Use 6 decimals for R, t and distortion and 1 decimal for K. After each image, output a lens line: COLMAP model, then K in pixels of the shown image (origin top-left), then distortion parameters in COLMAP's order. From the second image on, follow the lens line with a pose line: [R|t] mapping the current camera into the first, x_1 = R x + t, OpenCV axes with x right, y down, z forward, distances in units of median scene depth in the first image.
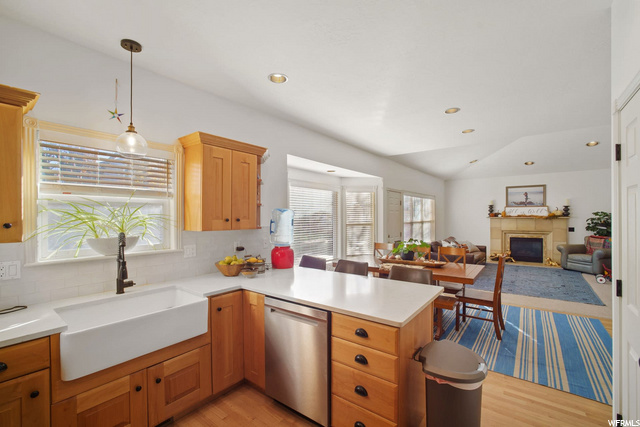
lens RADIAL K [[287.0, 0, 319.6], [0, 287.0, 215.7], [0, 0, 1]] dist [0.000327, 0.000003]
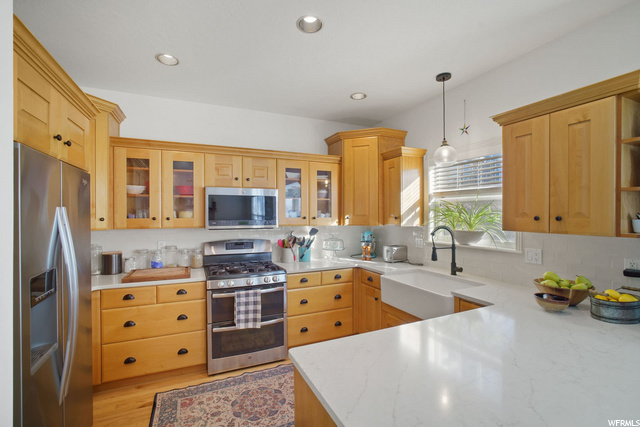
lens RADIAL K [[287.0, 0, 319.6], [0, 287.0, 215.7], [0, 0, 1]] dist [0.000327, 0.000003]
pose [[-0.458838, 0.008970, -0.888475, 0.679652], [0.005534, 0.999958, 0.007237, 0.001183], [0.888503, -0.001596, -0.458869, 1.045699]]
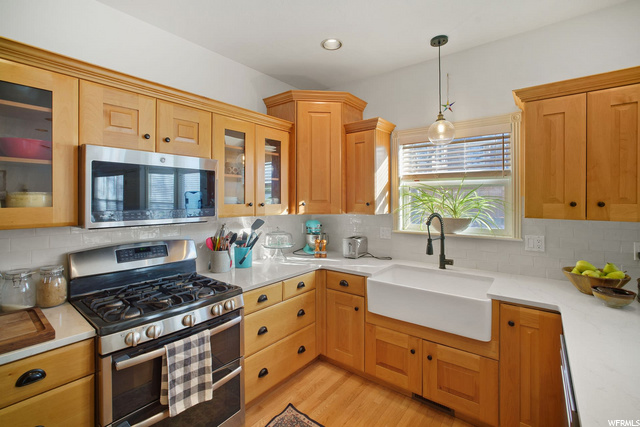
lens RADIAL K [[289.2, 0, 317.6], [0, 289.2, 198.3], [0, 0, 1]] dist [-0.003908, -0.000287]
pose [[-0.005888, -0.001055, -0.999982, 0.413644], [0.002480, 0.999996, -0.001069, 0.001713], [0.999980, -0.002486, -0.005886, 0.522028]]
